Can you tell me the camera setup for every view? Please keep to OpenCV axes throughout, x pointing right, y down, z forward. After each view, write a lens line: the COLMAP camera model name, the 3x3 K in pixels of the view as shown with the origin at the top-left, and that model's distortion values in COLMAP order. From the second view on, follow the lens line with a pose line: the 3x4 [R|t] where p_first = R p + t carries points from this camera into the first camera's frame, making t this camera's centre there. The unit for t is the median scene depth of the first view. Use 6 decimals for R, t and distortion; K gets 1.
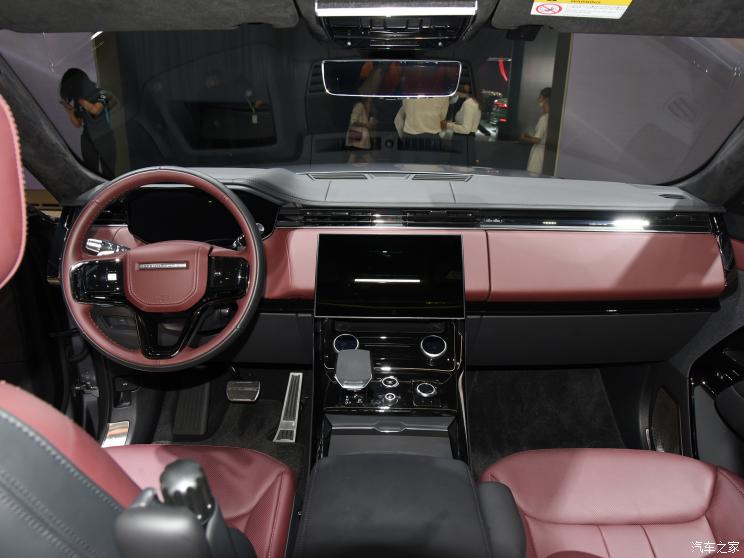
lens RADIAL K [[531.4, 0, 373.9], [0, 531.4, 284.2], [0, 0, 1]] dist [-0.000507, -0.002745]
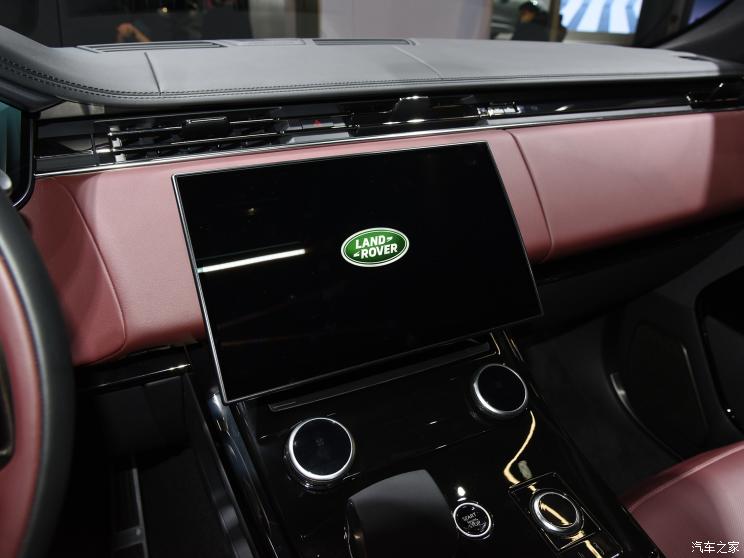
lens RADIAL K [[531.4, 0, 370.3], [0, 531.4, 274.7], [0, 0, 1]] dist [-0.000507, -0.002745]
pose [[0.895865, -0.198384, 0.397580, -0.170206], [0.147826, 0.976894, 0.154354, -0.077092], [-0.419015, -0.079507, 0.904492, 0.712976]]
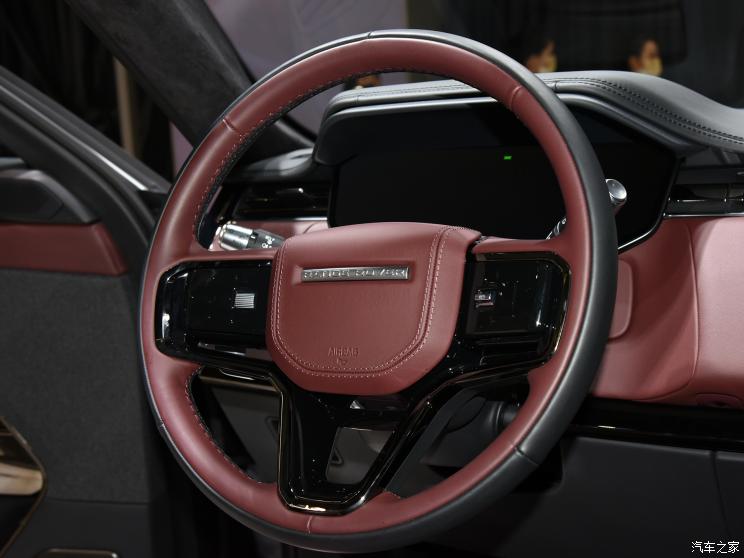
lens RADIAL K [[1004.7, 0, 375.2], [0, 1004.7, 273.0], [0, 0, 1]] dist [0.028730, 0.000000]
pose [[0.885179, 0.013789, -0.465047, -0.041283], [-0.086775, 0.986914, -0.135906, 0.061972], [0.457087, 0.160656, 0.874792, 0.357638]]
